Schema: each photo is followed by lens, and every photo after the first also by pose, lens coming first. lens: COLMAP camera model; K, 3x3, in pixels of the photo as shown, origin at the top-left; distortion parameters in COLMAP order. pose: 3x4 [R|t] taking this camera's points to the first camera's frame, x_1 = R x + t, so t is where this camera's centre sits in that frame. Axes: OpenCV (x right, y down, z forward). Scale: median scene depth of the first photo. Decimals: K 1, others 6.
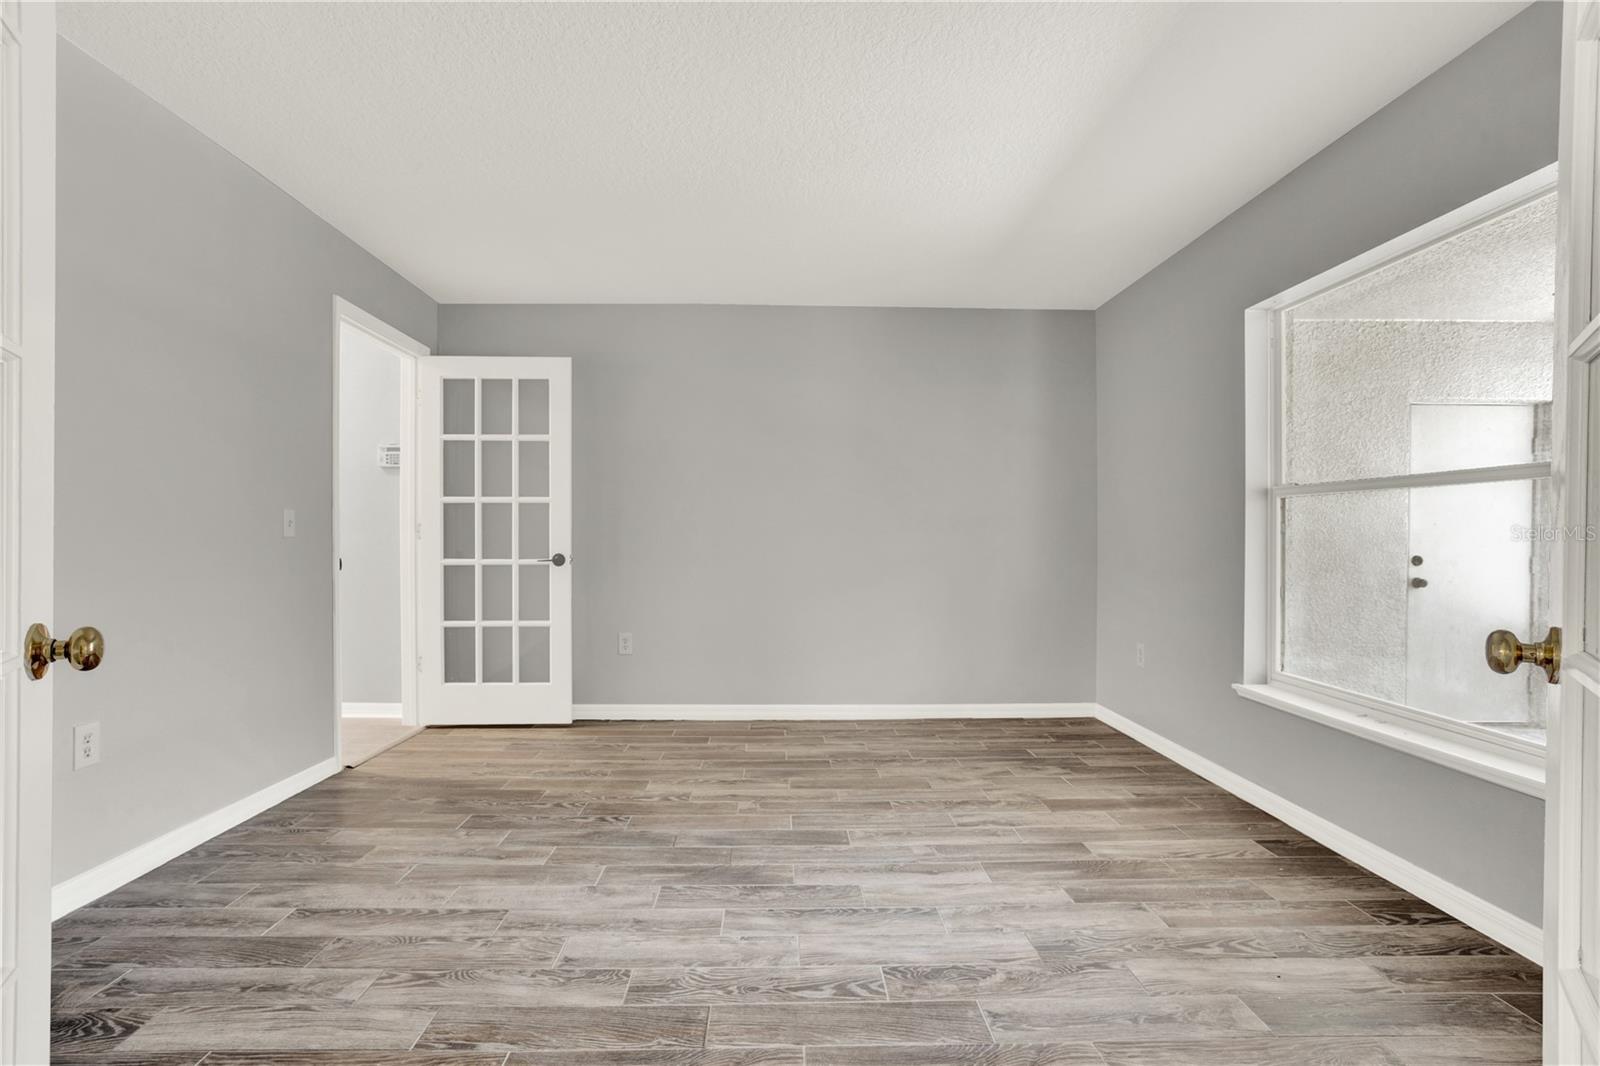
lens RADIAL K [[778.7, 0, 800.9], [0, 778.7, 538.6], [0, 0, 1]] dist [-0.059302, 0.038179]
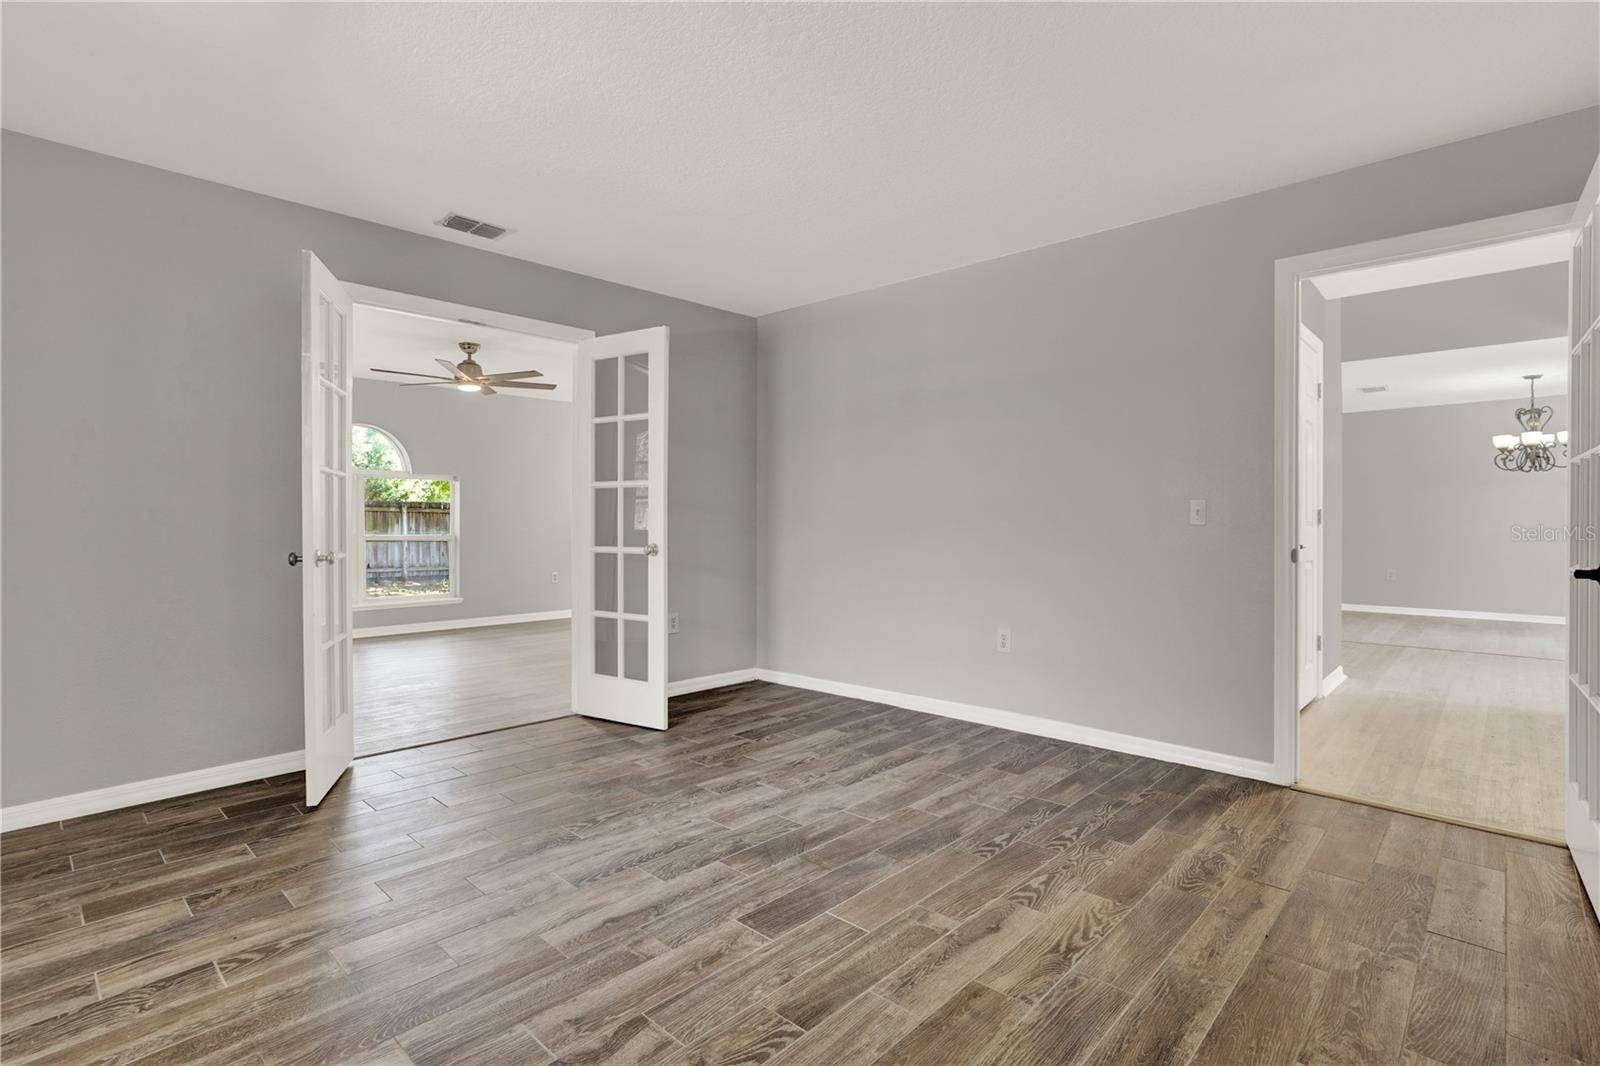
lens RADIAL K [[790.6, 0, 798.8], [0, 790.6, 522.9], [0, 0, 1]] dist [-0.065717, 0.040095]
pose [[-0.715364, -0.004250, -0.698739, 0.572118], [-0.005310, 0.999986, -0.000646, -0.002219], [0.698732, 0.003248, -0.715376, 1.616261]]
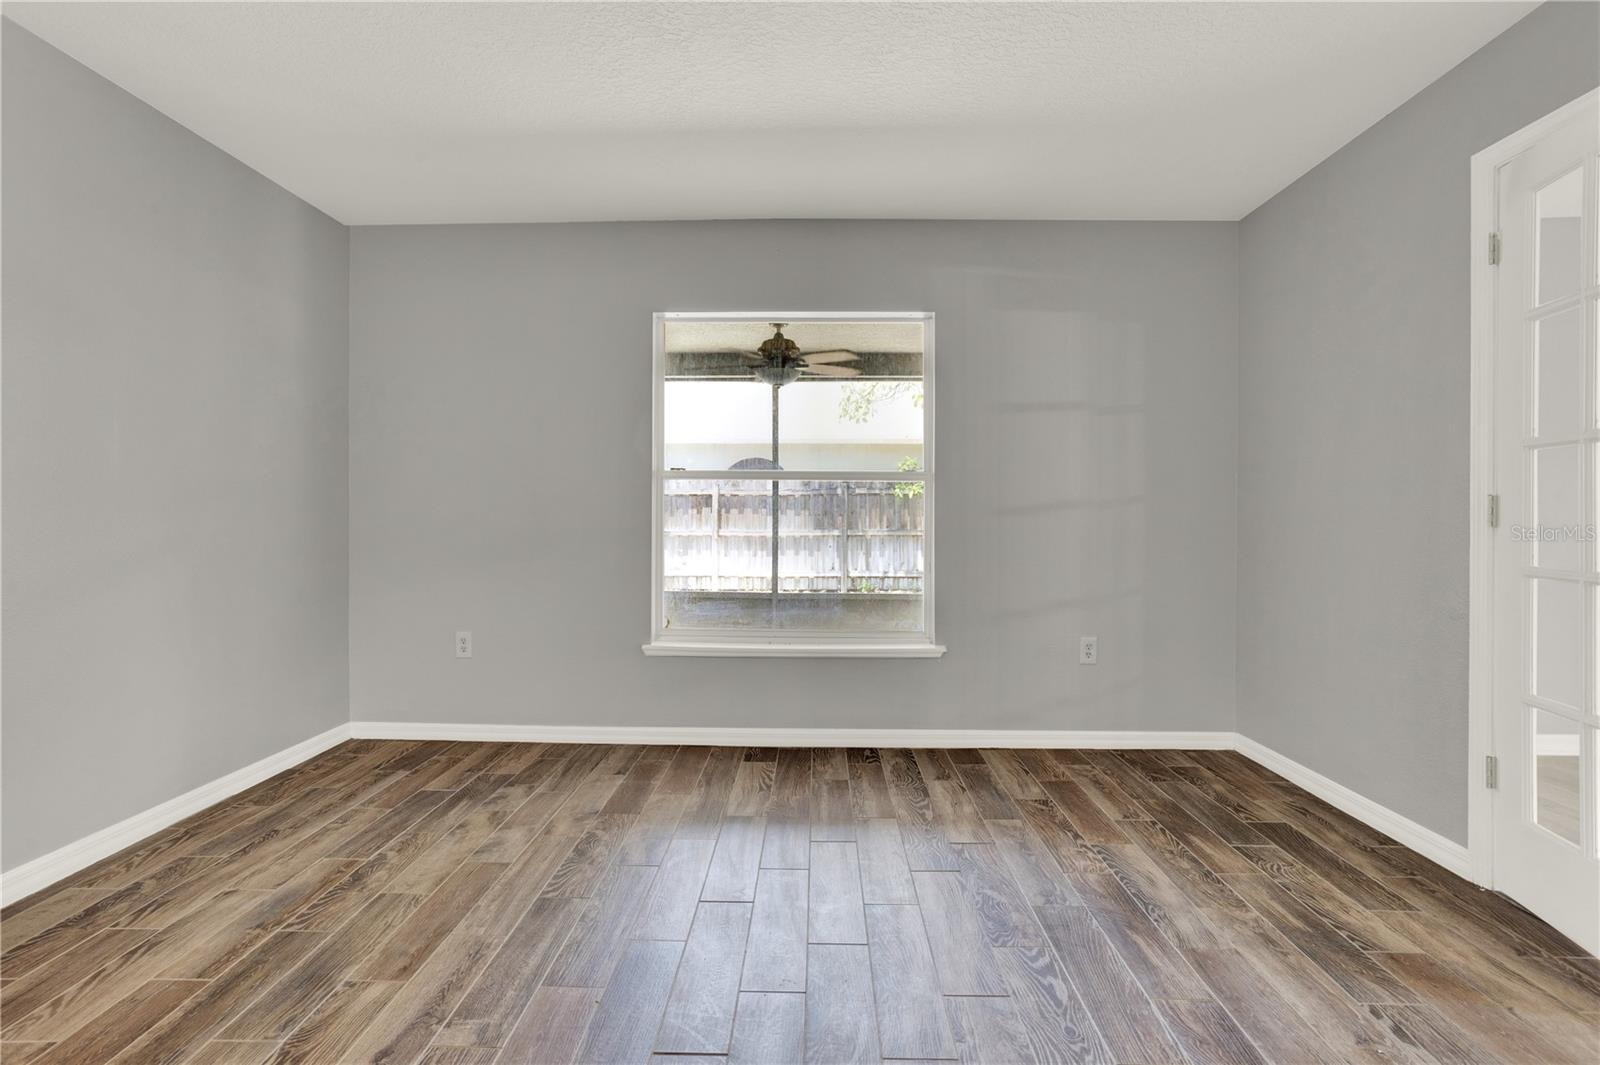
lens RADIAL K [[764.2, 0, 794.6], [0, 764.2, 518.3], [0, 0, 1]] dist [-0.055911, 0.031546]
pose [[0.072687, -0.010641, 0.997298, -0.640277], [-0.000629, 0.999942, 0.010715, -0.012075], [-0.997355, -0.001407, 0.072676, 0.851418]]
